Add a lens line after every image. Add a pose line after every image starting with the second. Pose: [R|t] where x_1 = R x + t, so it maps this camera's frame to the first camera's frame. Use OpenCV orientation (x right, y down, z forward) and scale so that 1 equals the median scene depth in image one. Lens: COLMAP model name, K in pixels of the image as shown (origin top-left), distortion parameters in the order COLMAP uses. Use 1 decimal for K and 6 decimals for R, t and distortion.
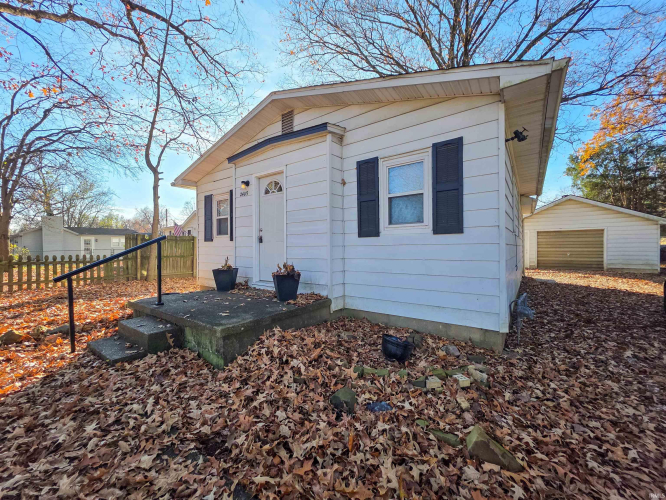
lens RADIAL K [[268.9, 0, 329.7], [0, 268.9, 249.2], [0, 0, 1]] dist [0.000470, -0.000154]
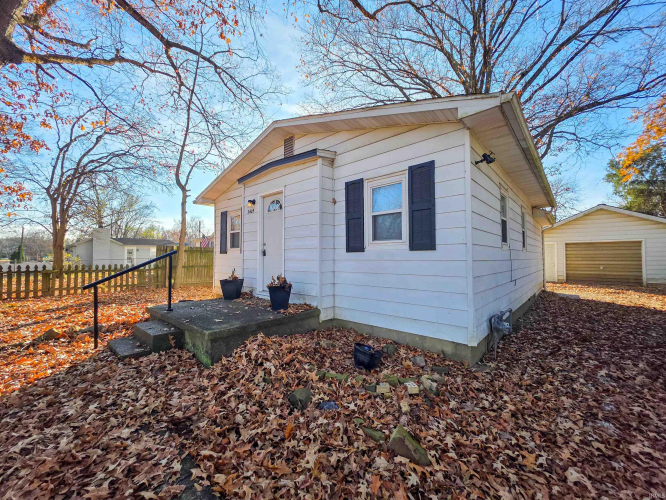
lens RADIAL K [[268.9, 0, 329.7], [0, 268.9, 249.2], [0, 0, 1]] dist [0.000470, -0.000154]
pose [[0.994960, 0.003312, -0.100216, 0.157047], [-0.006947, 0.999330, -0.035947, -0.018322], [0.100029, 0.036462, 0.994316, -0.080261]]
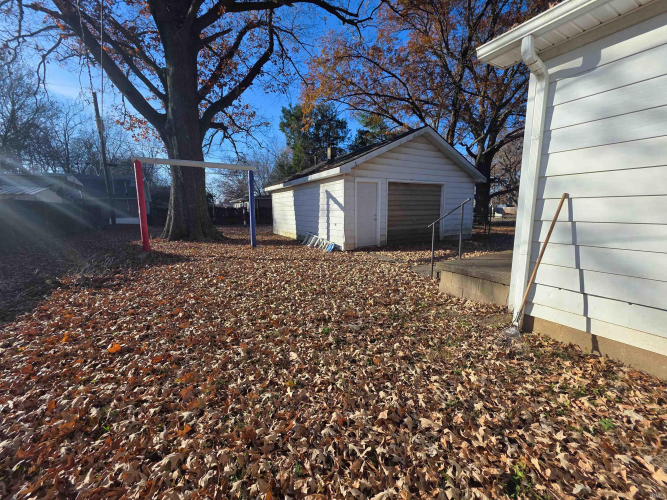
lens RADIAL K [[269.3, 0, 330.2], [0, 269.3, 249.2], [0, 0, 1]] dist [0.000470, -0.000154]
pose [[0.405295, -0.132413, 0.904545, 0.643167], [0.011728, 0.990126, 0.139686, -0.019214], [-0.914111, -0.046006, 0.402846, 3.245831]]
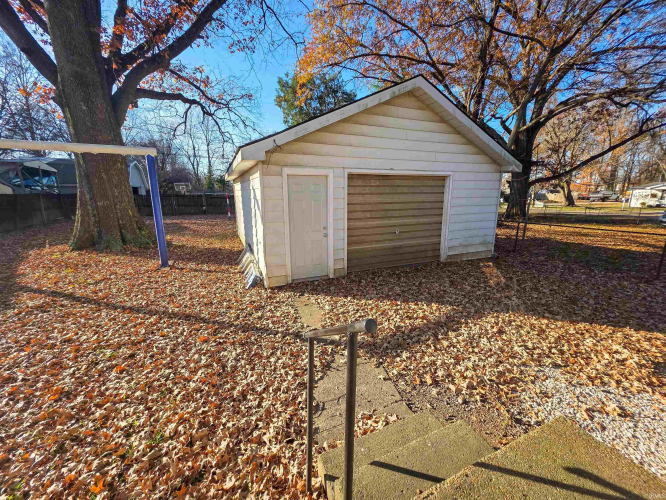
lens RADIAL K [[268.9, 0, 329.7], [0, 268.9, 249.2], [0, 0, 1]] dist [0.000470, -0.000154]
pose [[0.494490, -0.176965, 0.850978, 1.639270], [0.004495, 0.979562, 0.201093, -0.149587], [-0.869172, -0.095614, 0.485179, 3.122705]]
